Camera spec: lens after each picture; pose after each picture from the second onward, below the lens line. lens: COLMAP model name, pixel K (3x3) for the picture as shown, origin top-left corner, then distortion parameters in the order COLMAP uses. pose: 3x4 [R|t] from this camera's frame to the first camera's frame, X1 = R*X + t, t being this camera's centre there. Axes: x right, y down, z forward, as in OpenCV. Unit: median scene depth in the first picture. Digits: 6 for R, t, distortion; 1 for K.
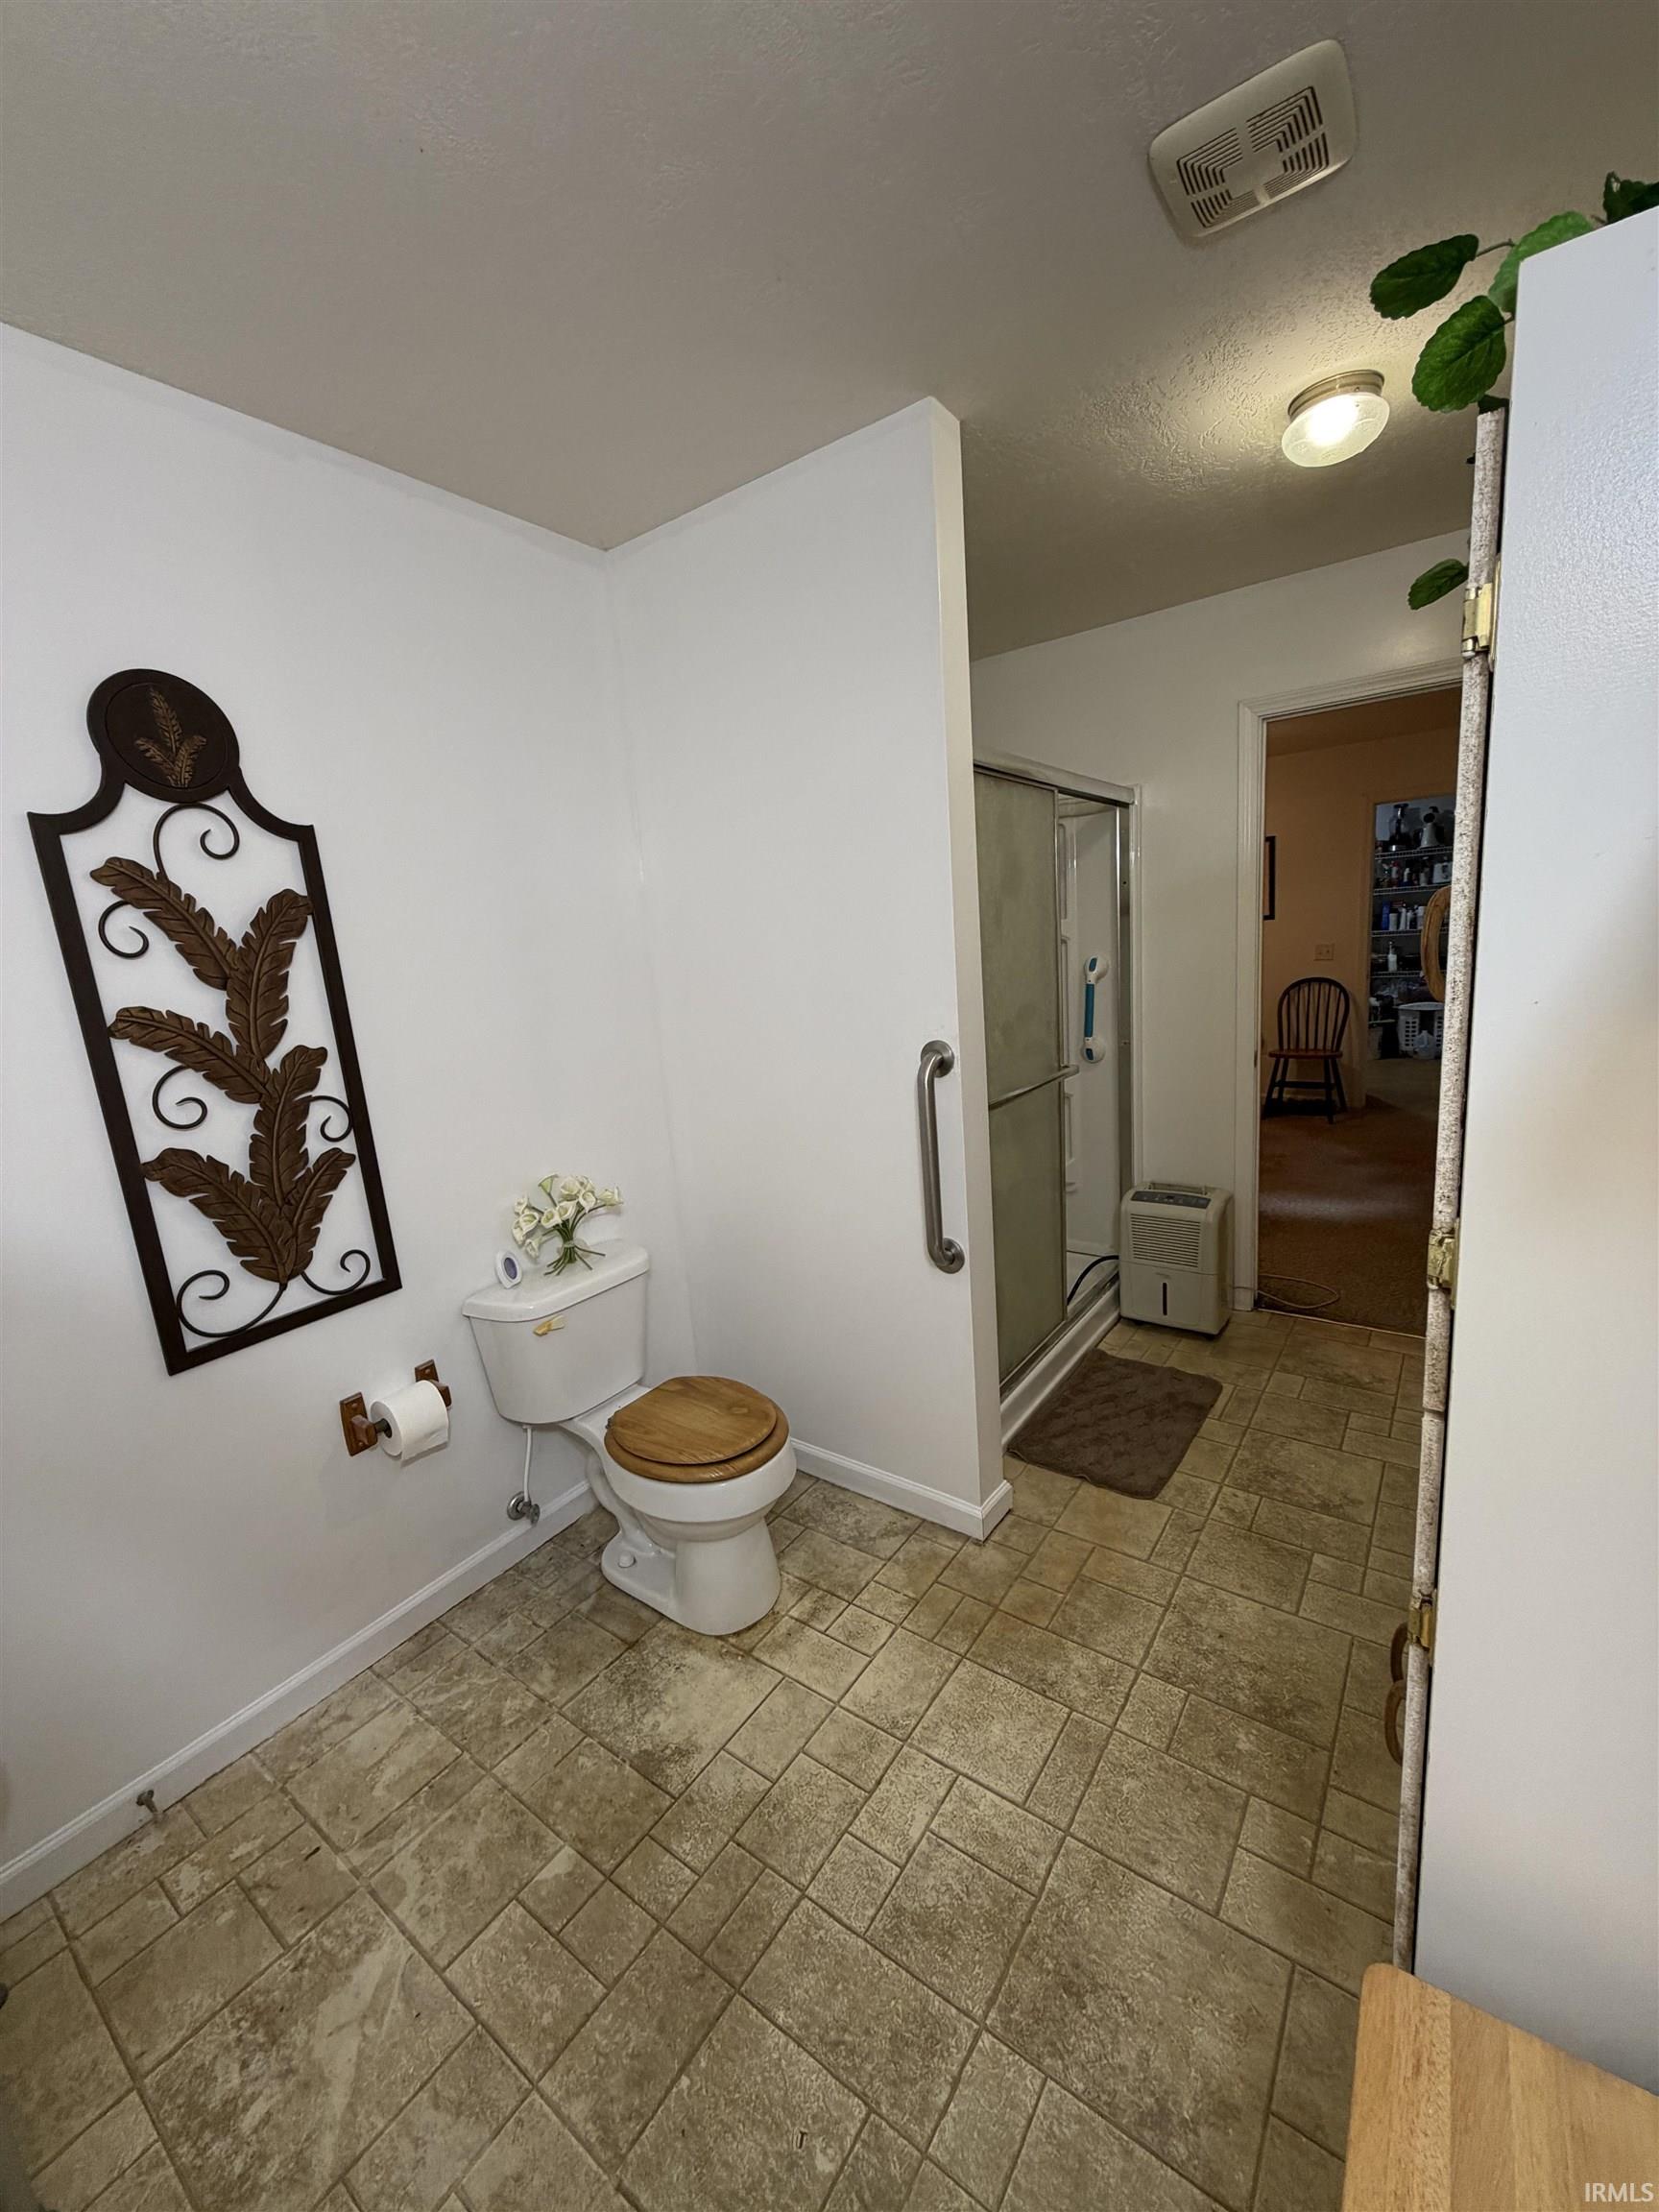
lens RADIAL K [[879.8, 0, 824.1], [0, 879.8, 1098.4], [0, 0, 1]] dist [0.001028, -0.000518]
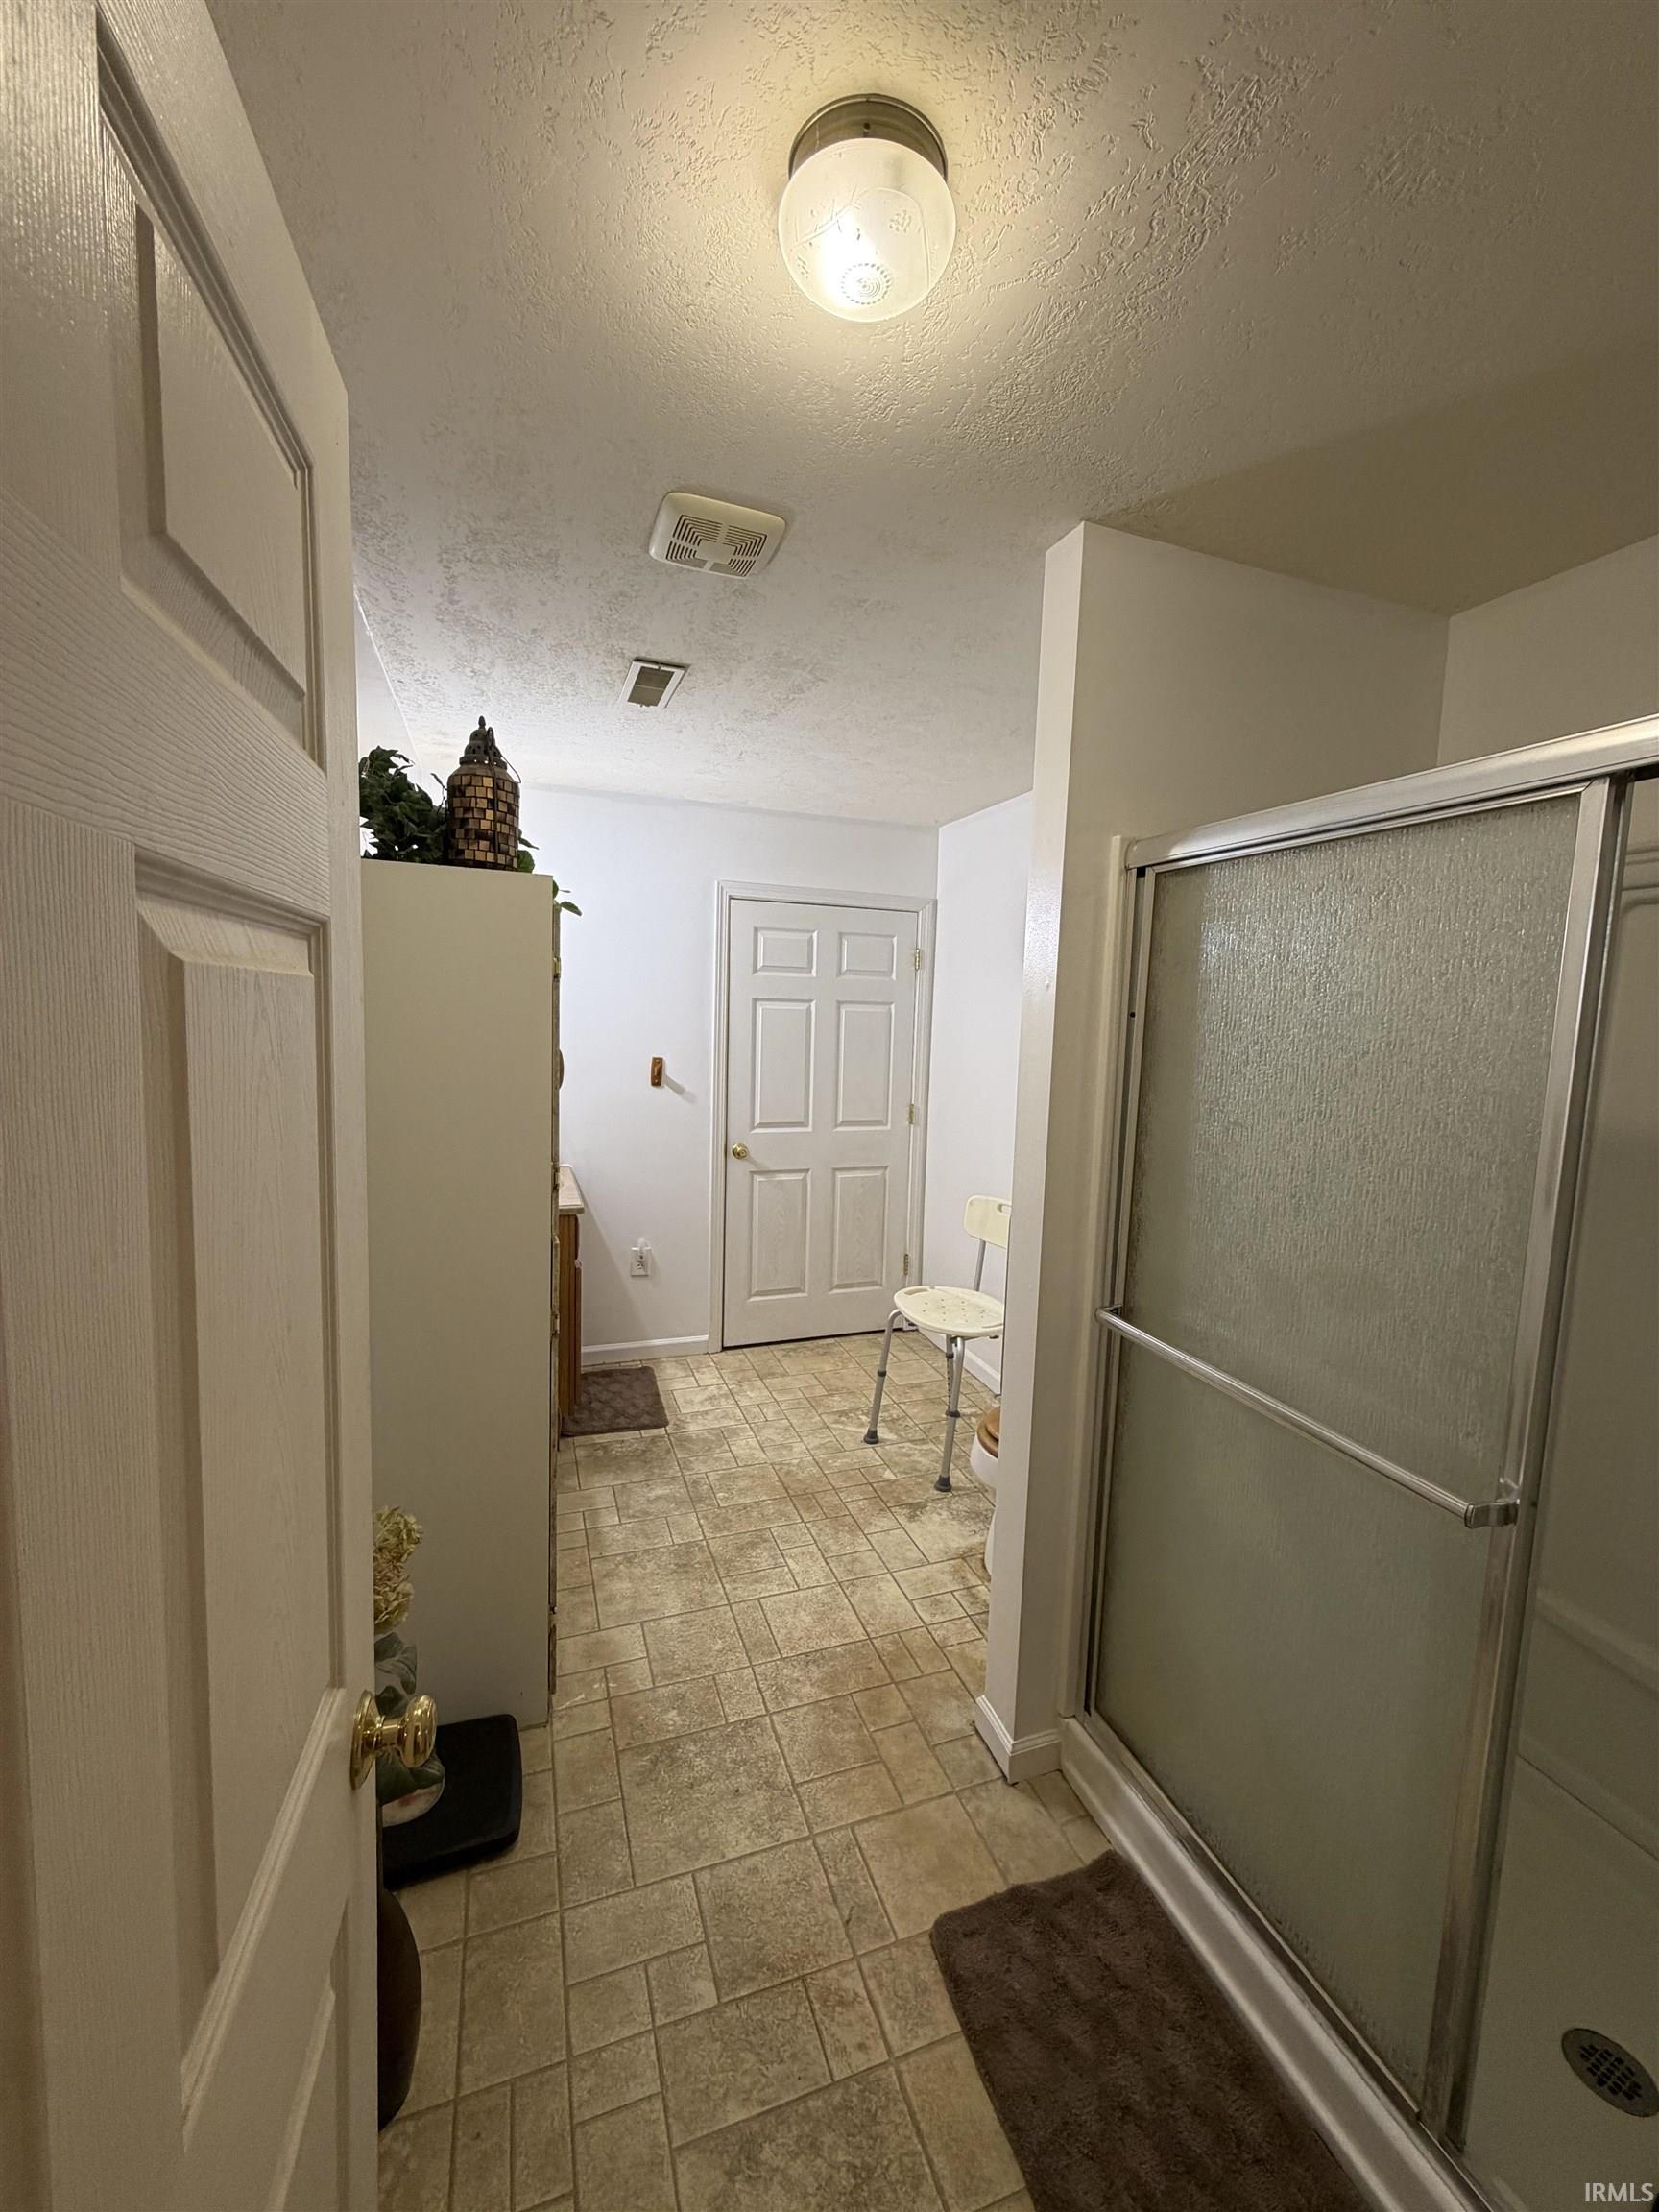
lens RADIAL K [[879.8, 0, 829.4], [0, 879.8, 1103.0], [0, 0, 1]] dist [0.001028, -0.000518]
pose [[-0.559365, 0.132530, -0.818259, 1.163699], [-0.148788, 0.955051, 0.256398, -0.409613], [0.815459, 0.265167, -0.514503, 1.474969]]
